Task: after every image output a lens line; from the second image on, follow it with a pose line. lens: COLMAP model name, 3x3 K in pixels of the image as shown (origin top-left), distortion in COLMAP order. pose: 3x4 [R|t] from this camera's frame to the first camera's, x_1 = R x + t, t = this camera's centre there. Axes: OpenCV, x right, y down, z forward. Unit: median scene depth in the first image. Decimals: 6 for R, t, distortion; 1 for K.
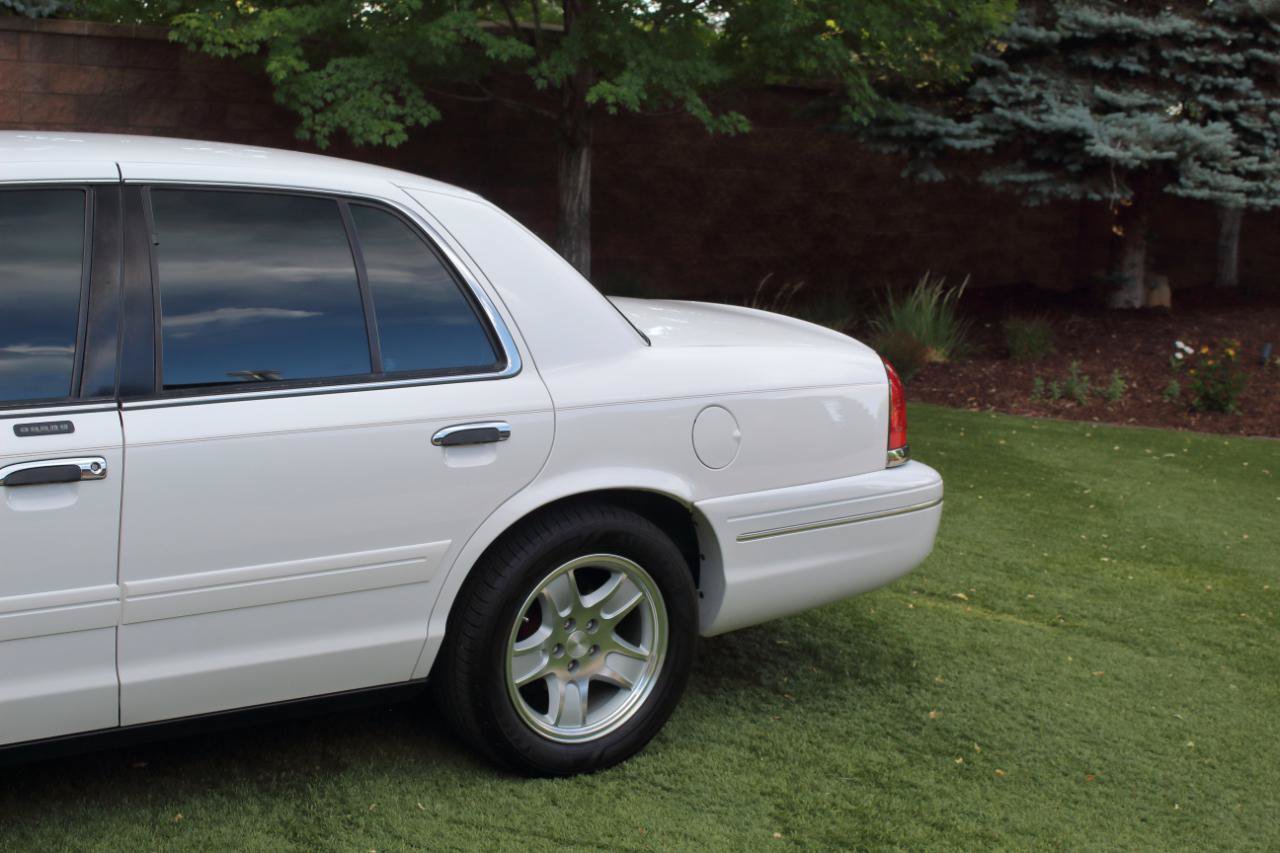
lens RADIAL K [[1826.6, 0, 640.0], [0, 1826.6, 426.5], [0, 0, 1]] dist [-0.043036, 0.019301]
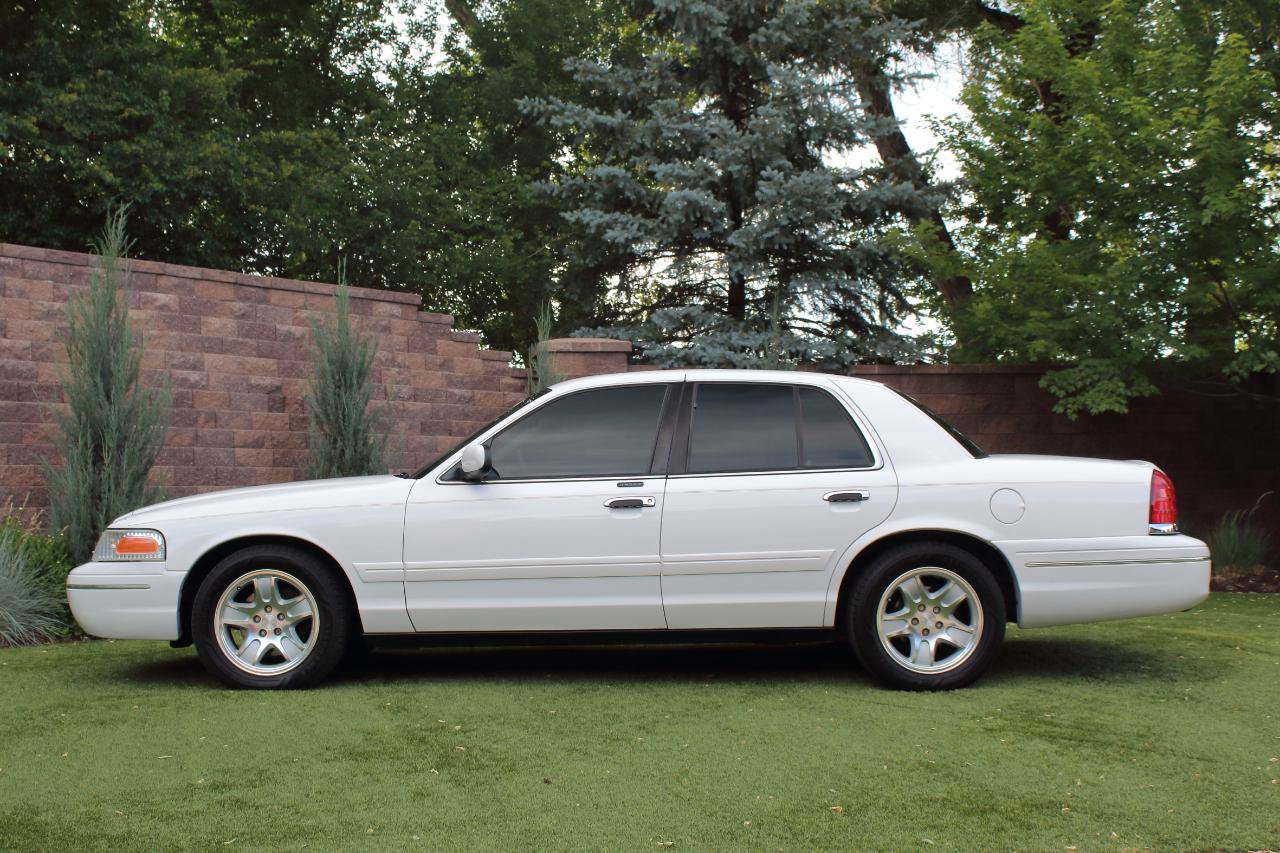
lens RADIAL K [[1586.7, 0, 593.7], [0, 1586.7, 425.8], [0, 0, 1]] dist [-0.076537, 0.048771]
pose [[0.795203, -0.072307, -0.602016, 0.602602], [-0.048002, 0.982241, -0.181382, 0.210013], [0.604440, 0.173134, 0.777610, -0.415614]]
